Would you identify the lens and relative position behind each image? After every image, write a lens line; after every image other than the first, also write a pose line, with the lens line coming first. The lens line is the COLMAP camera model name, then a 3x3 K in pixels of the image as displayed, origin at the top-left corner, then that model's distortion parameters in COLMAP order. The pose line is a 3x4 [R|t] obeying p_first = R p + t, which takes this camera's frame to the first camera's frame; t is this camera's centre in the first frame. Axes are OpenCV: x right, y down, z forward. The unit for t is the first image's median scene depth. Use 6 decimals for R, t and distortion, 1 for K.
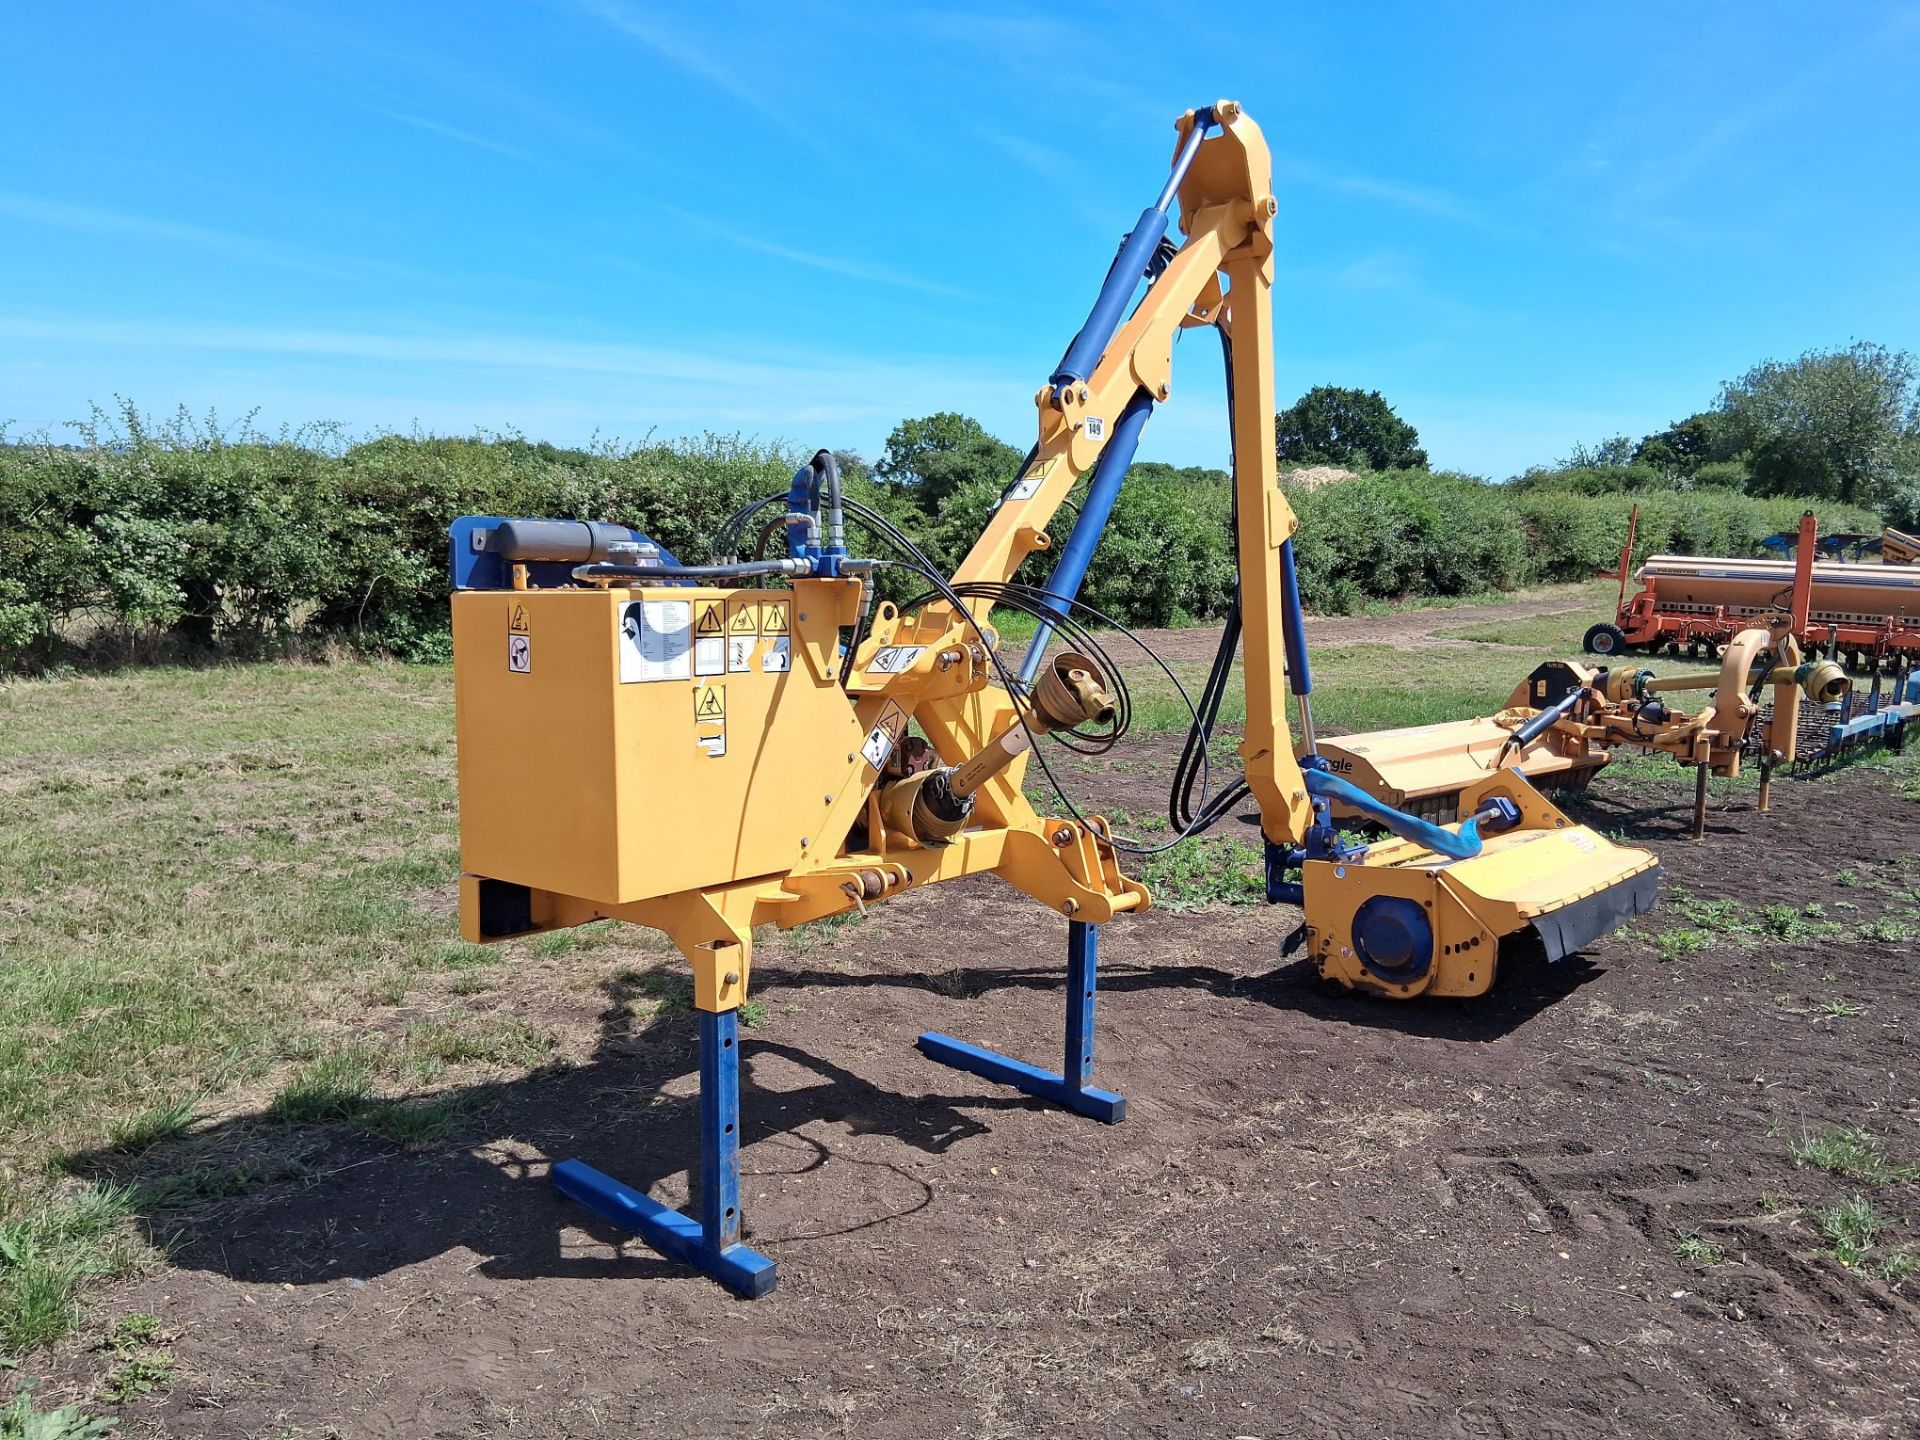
lens RADIAL K [[1450.6, 0, 964.0], [0, 1450.6, 728.9], [0, 0, 1]] dist [0.098391, -0.170158]
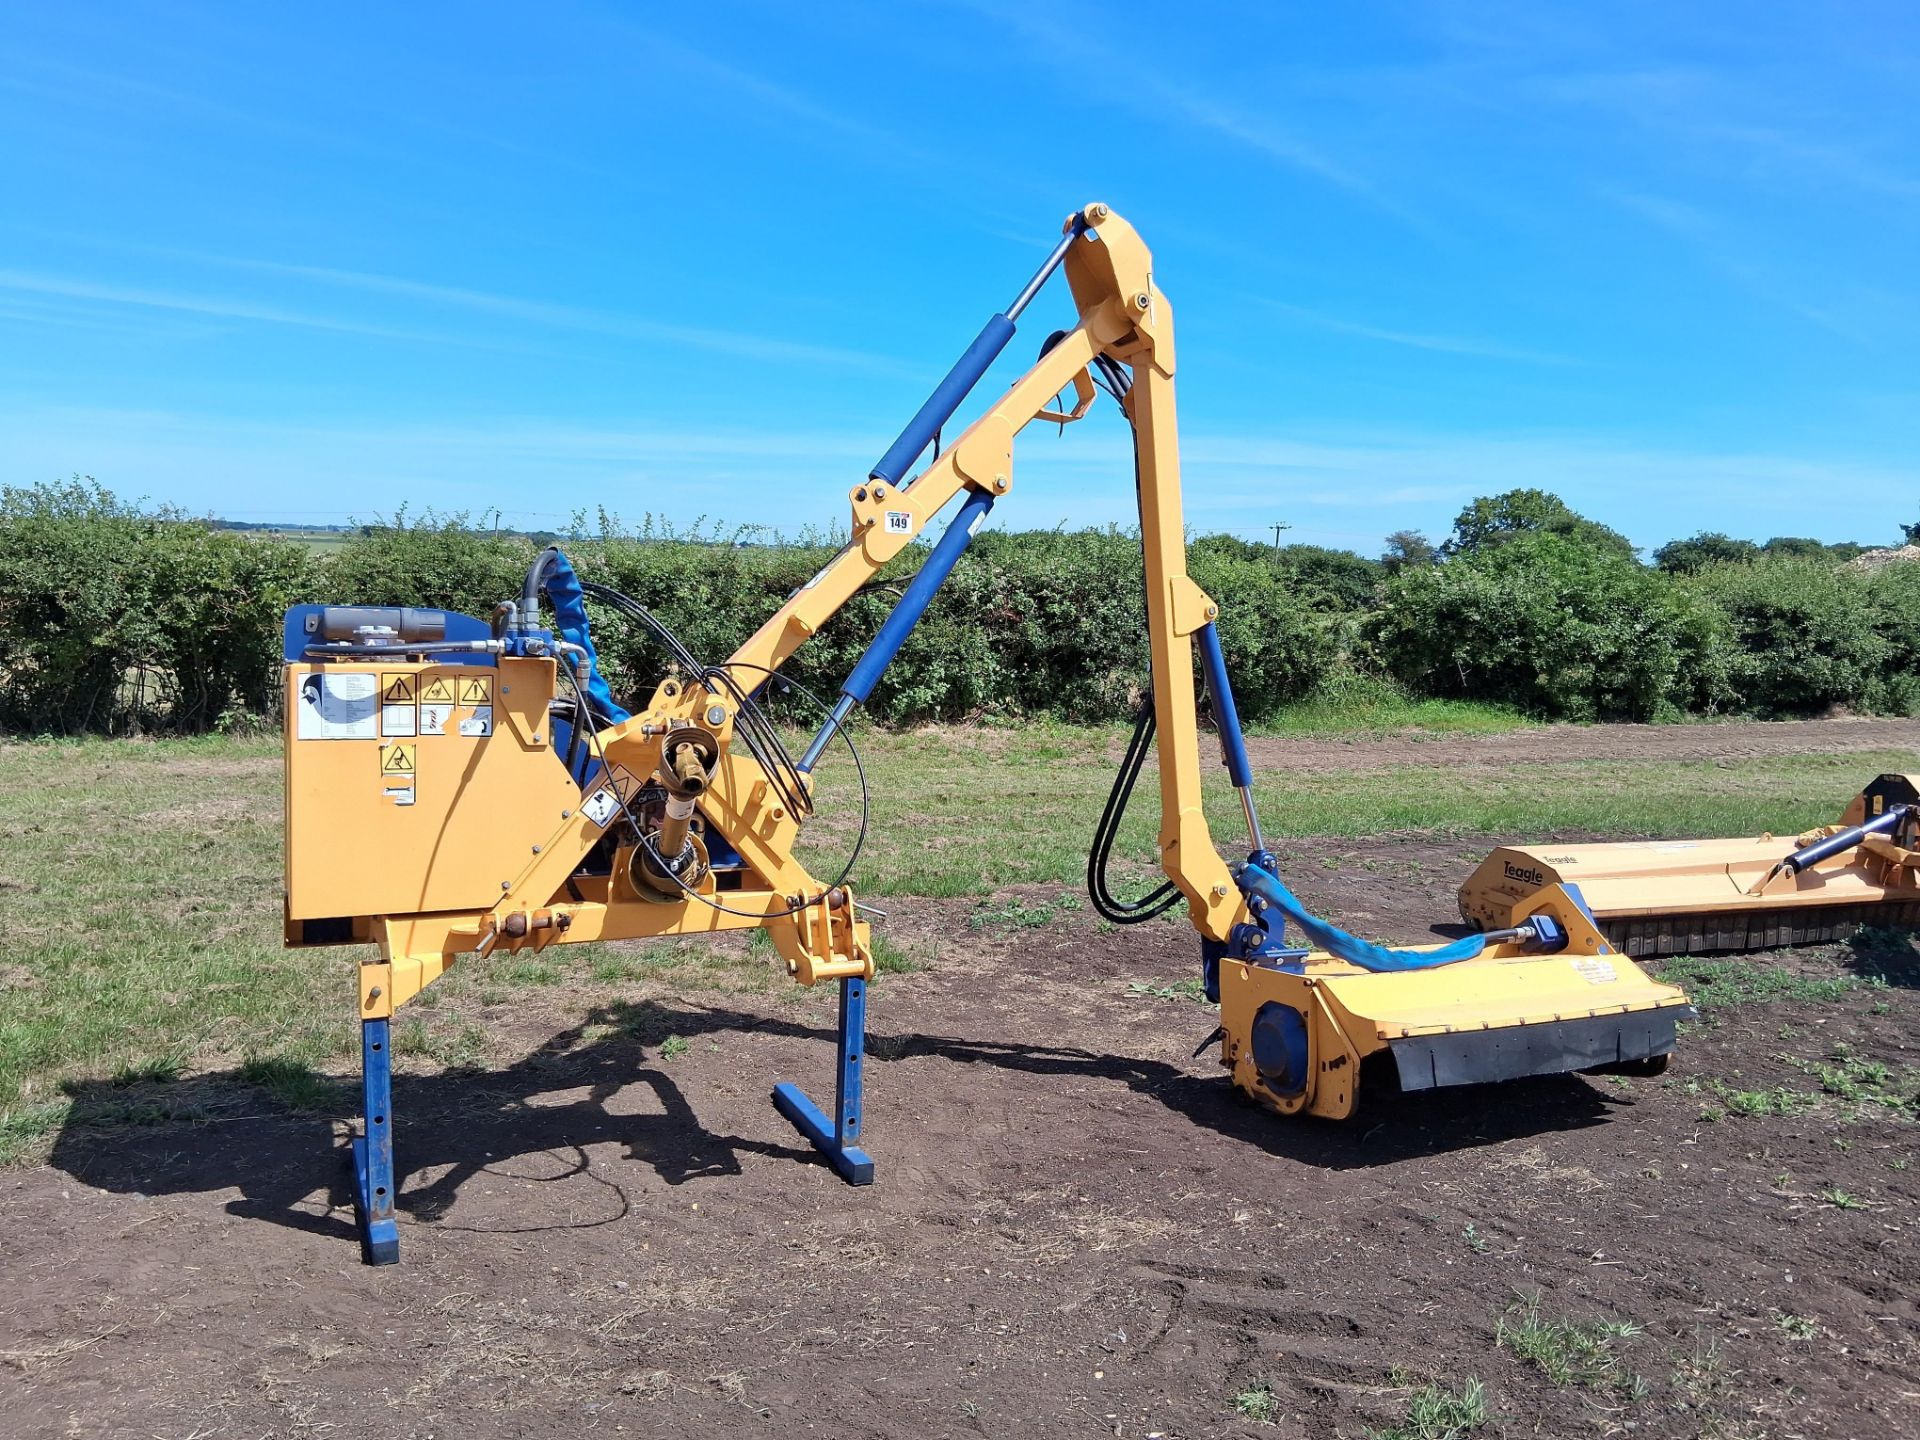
lens RADIAL K [[1450.6, 0, 968.2], [0, 1450.6, 724.2], [0, 0, 1]] dist [0.098391, -0.170158]
pose [[0.924493, 0.031531, -0.379893, 0.457145], [-0.054201, 0.997321, -0.049124, -0.008190], [0.377327, 0.066005, 0.923725, 0.038573]]
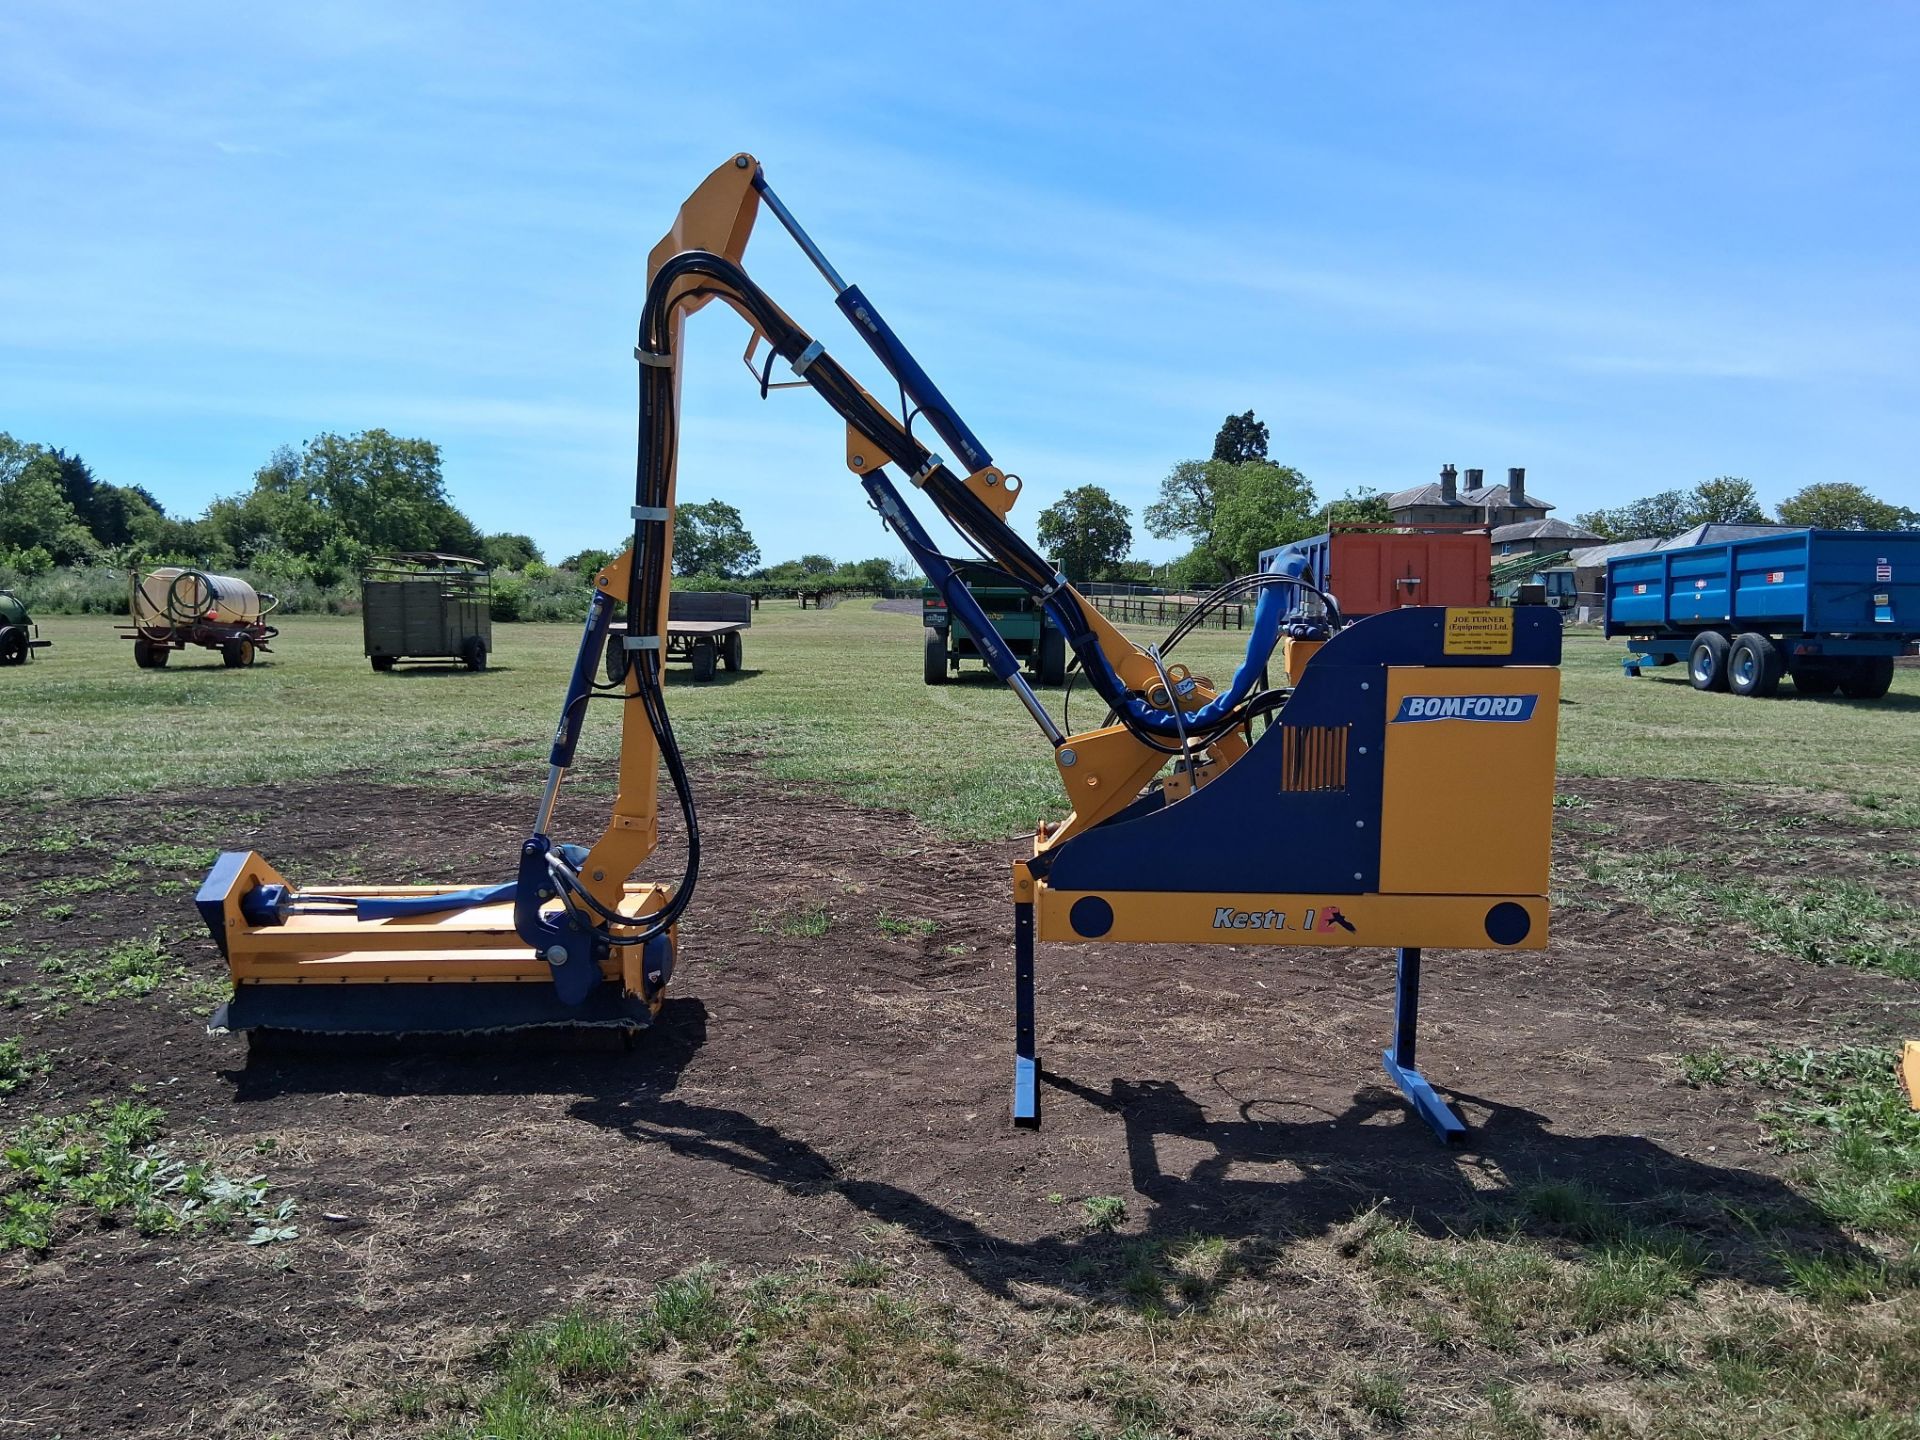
lens RADIAL K [[1450.6, 0, 971.7], [0, 1450.6, 724.0], [0, 0, 1]] dist [0.098391, -0.170158]
pose [[-0.635084, -0.104258, 0.765375, -0.661189], [0.078459, 0.977018, 0.198190, -0.222024], [-0.768448, 0.185918, -0.612308, 1.441868]]
